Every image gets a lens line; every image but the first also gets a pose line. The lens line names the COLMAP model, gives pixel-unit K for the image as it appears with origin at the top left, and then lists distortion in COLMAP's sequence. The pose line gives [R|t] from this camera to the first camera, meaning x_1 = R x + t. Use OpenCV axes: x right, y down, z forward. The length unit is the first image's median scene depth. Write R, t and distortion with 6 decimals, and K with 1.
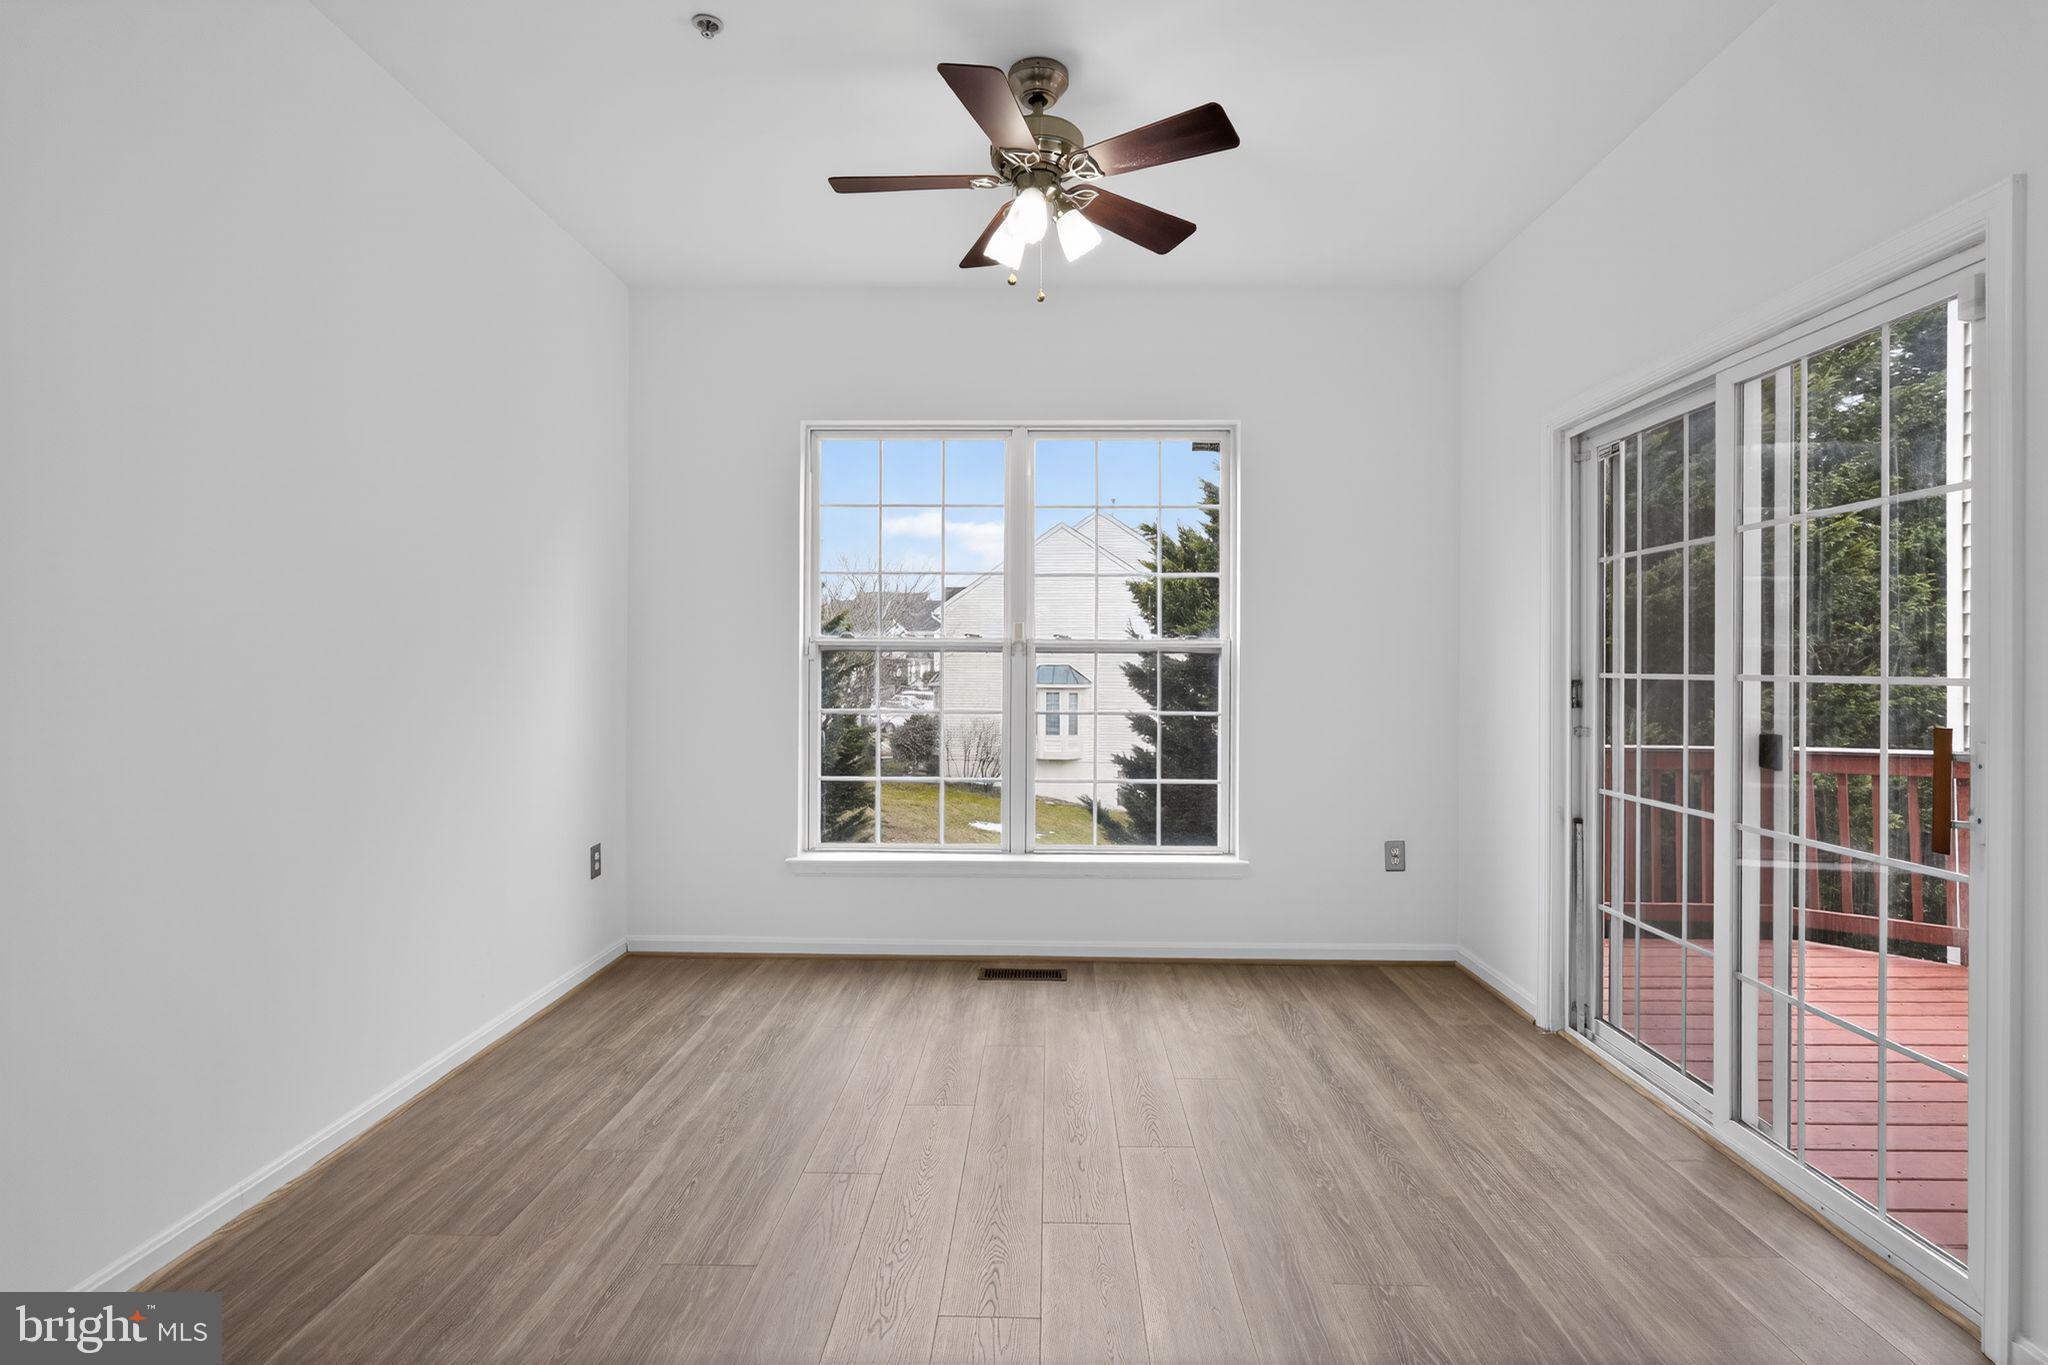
lens RADIAL K [[973.1, 0, 1034.5], [0, 973.1, 689.2], [0, 0, 1]] dist [0.002626, 0.000284]
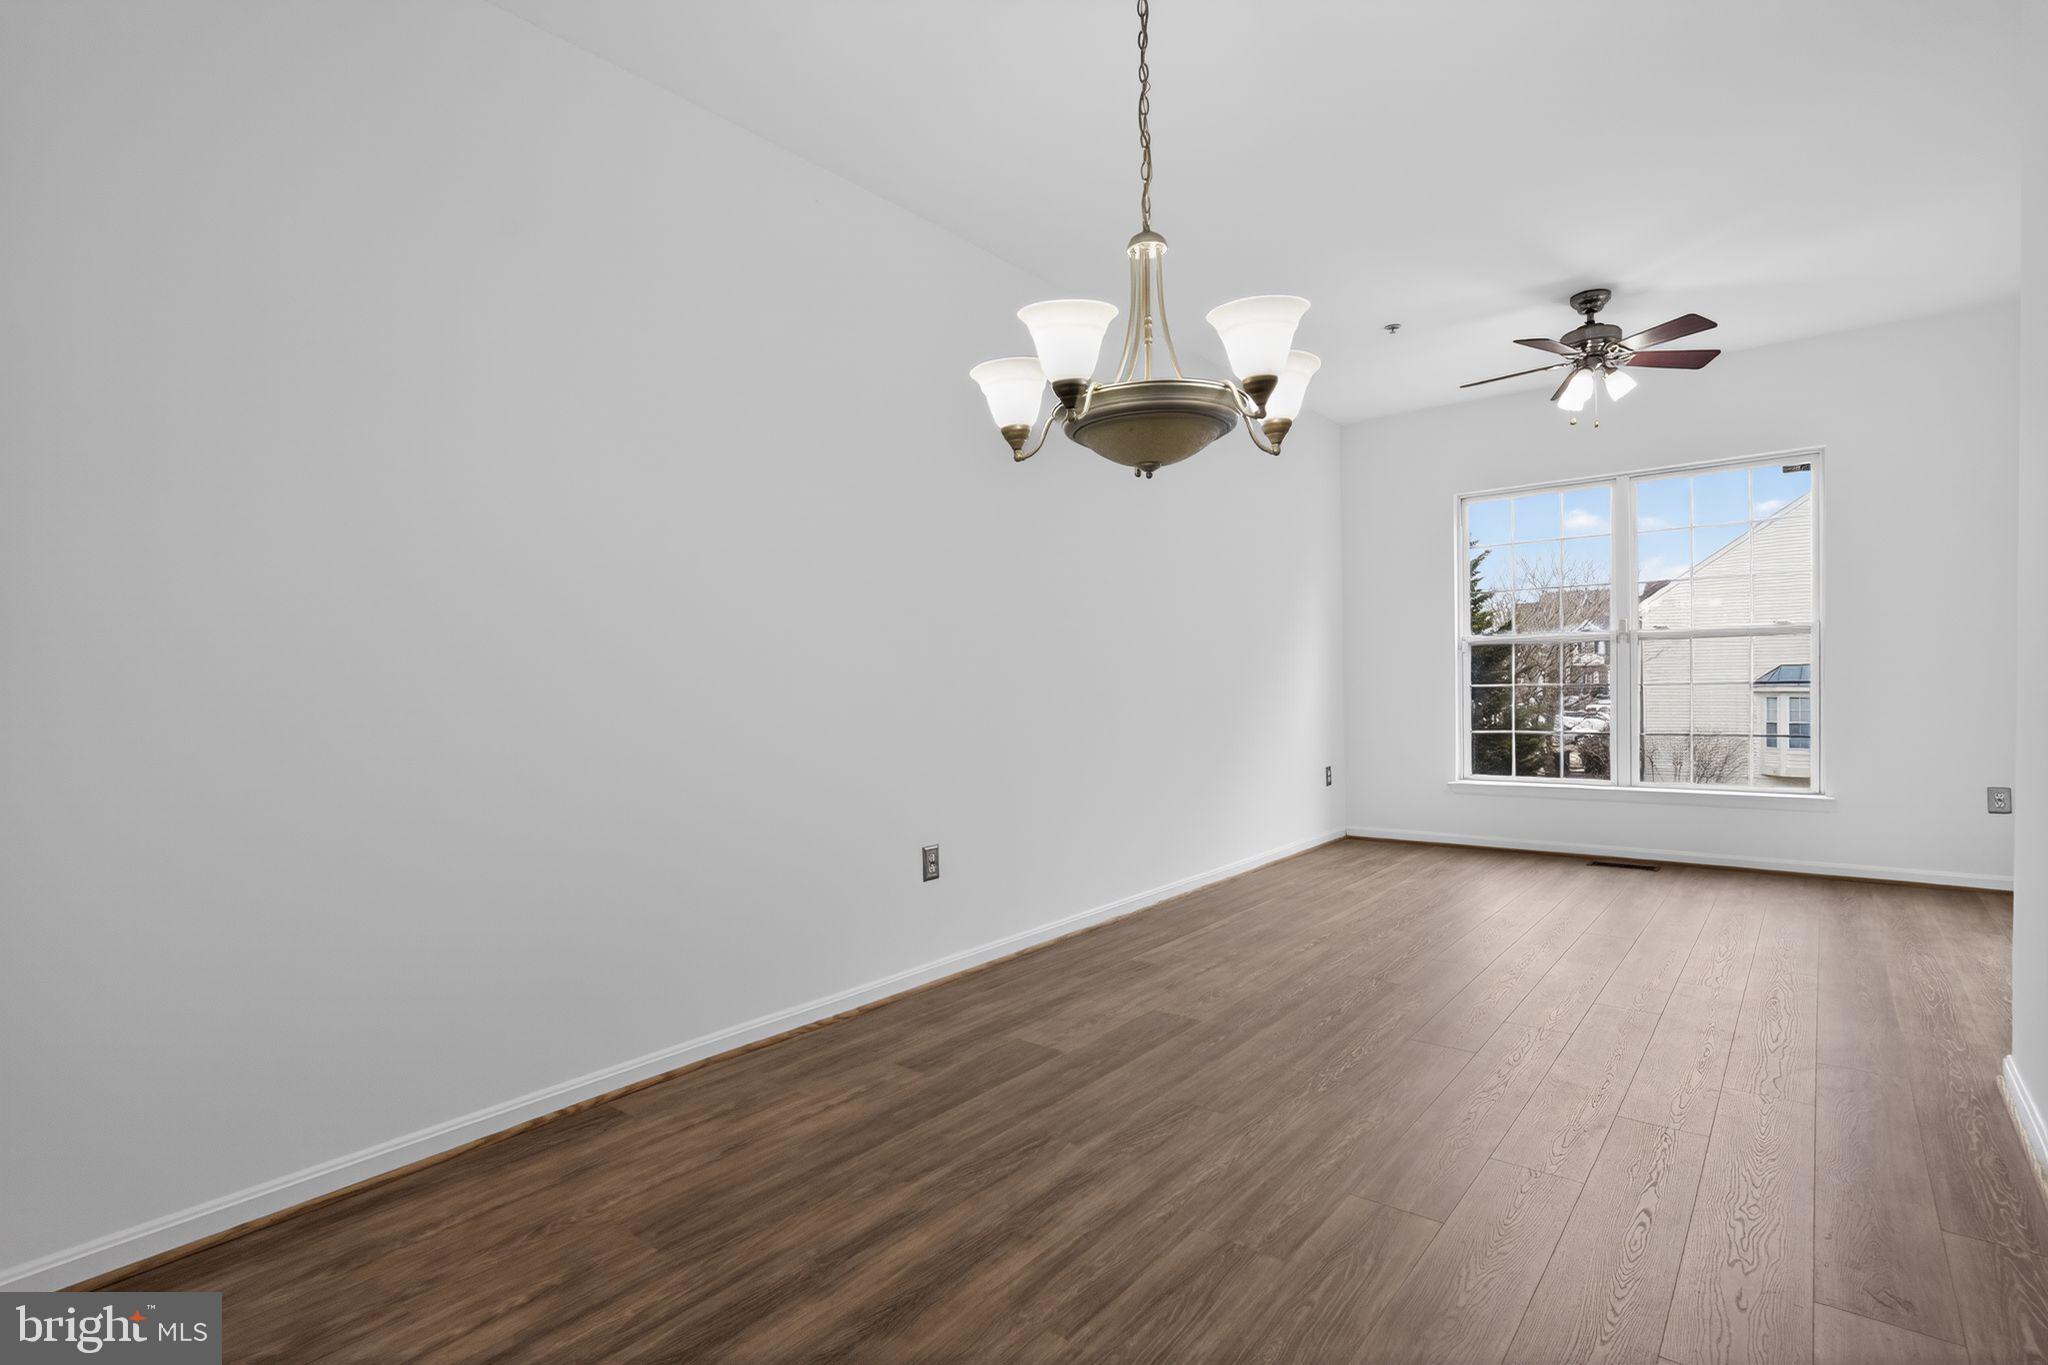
lens RADIAL K [[973.1, 0, 1034.5], [0, 973.1, 689.2], [0, 0, 1]] dist [0.002626, 0.000284]
pose [[0.787176, -0.018303, -0.616457, 0.191517], [0.010989, 0.999817, -0.015654, 0.046799], [0.616631, 0.005548, 0.787233, -0.644907]]
